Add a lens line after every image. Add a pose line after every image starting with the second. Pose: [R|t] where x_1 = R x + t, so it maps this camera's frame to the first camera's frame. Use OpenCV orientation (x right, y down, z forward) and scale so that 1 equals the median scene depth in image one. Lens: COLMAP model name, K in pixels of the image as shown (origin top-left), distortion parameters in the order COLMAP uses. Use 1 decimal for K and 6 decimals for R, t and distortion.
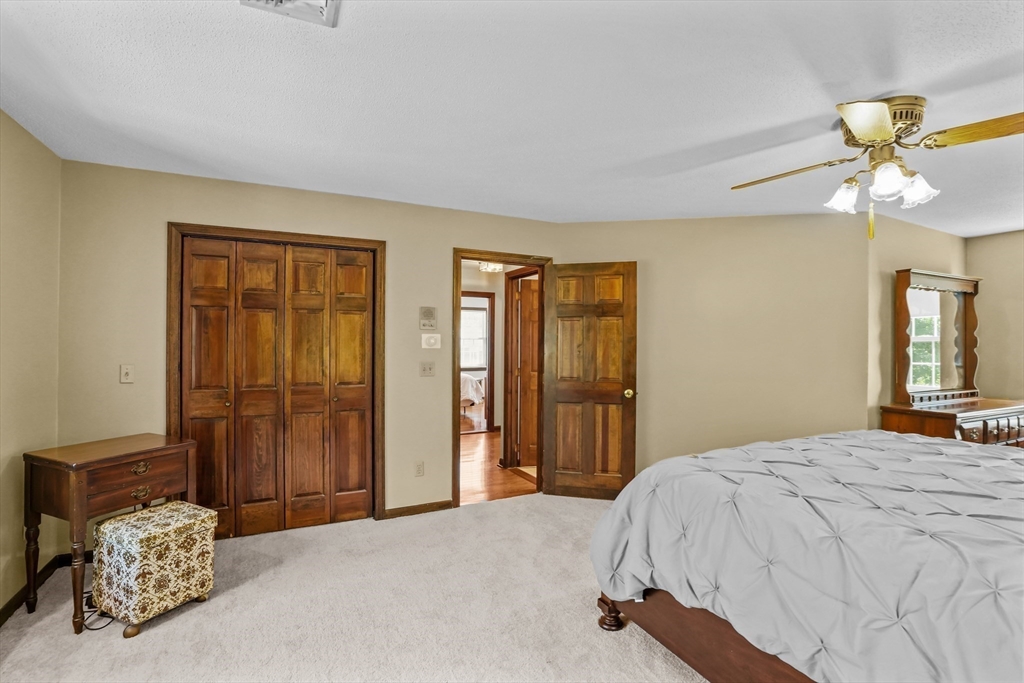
lens RADIAL K [[500.0, 0, 512.0], [0, 500.0, 341.5], [0, 0, 1]] dist [-0.082295, 0.032329]
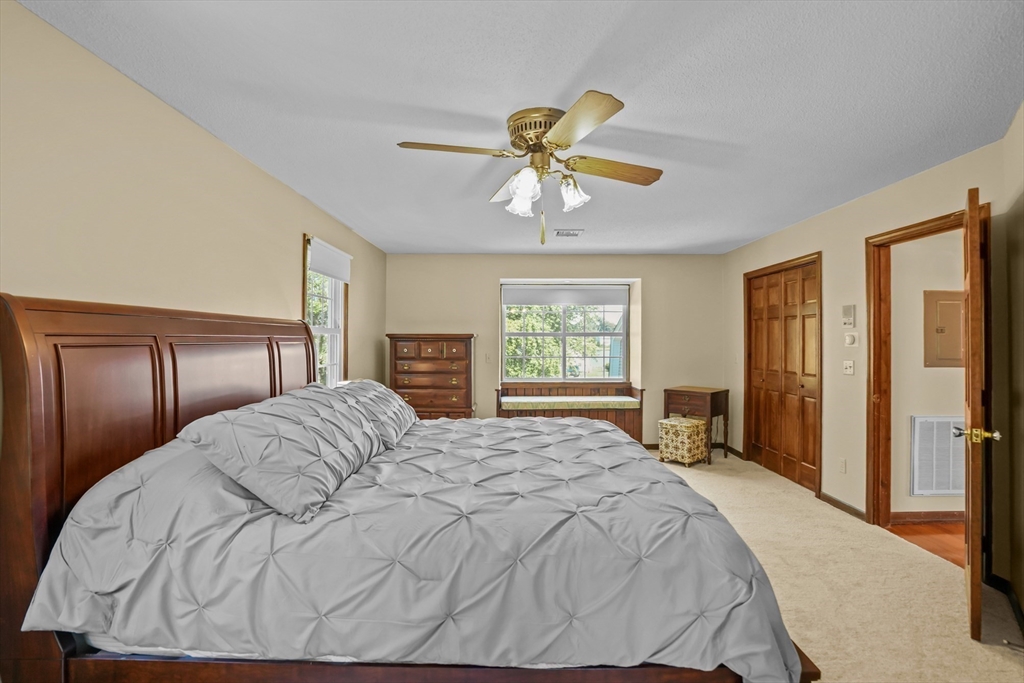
lens RADIAL K [[500.0, 0, 512.0], [0, 500.0, 341.5], [0, 0, 1]] dist [-0.082295, 0.032329]
pose [[-0.495333, -0.006771, -0.868677, 1.157416], [-0.007339, 0.999967, -0.003610, 0.013685], [0.868672, 0.004587, -0.495367, 1.038895]]
